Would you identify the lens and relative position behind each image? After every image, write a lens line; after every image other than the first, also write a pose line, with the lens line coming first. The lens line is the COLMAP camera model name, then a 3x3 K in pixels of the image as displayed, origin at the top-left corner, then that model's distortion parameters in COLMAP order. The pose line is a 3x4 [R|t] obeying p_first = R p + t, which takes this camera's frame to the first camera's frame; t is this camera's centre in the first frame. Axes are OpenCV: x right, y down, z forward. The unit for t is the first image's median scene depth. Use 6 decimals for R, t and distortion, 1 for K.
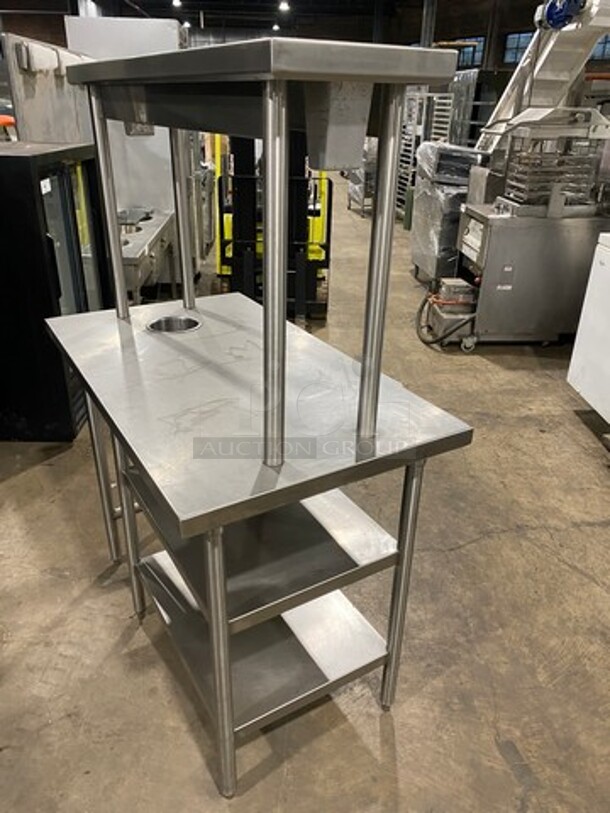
lens RADIAL K [[620.0, 0, 305.0], [0, 620.0, 406.5], [0, 0, 1]] dist [0.005278, 0.004829]
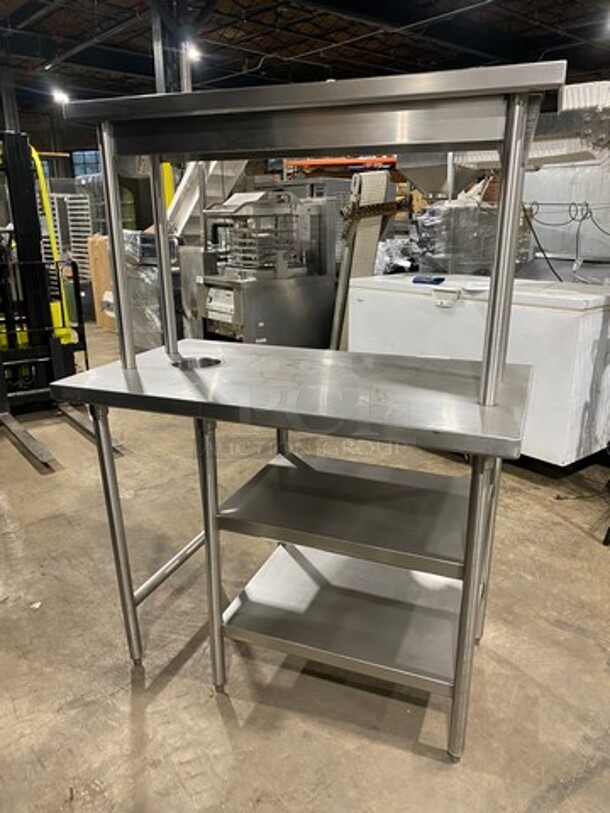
lens RADIAL K [[608.0, 0, 305.6], [0, 608.0, 417.2], [0, 0, 1]] dist [0.008009, 0.000661]
pose [[0.788912, -0.207980, 0.578241, -0.384304], [0.284650, 0.957625, -0.043920, 0.022262], [-0.544603, 0.199245, 0.814683, 0.089288]]
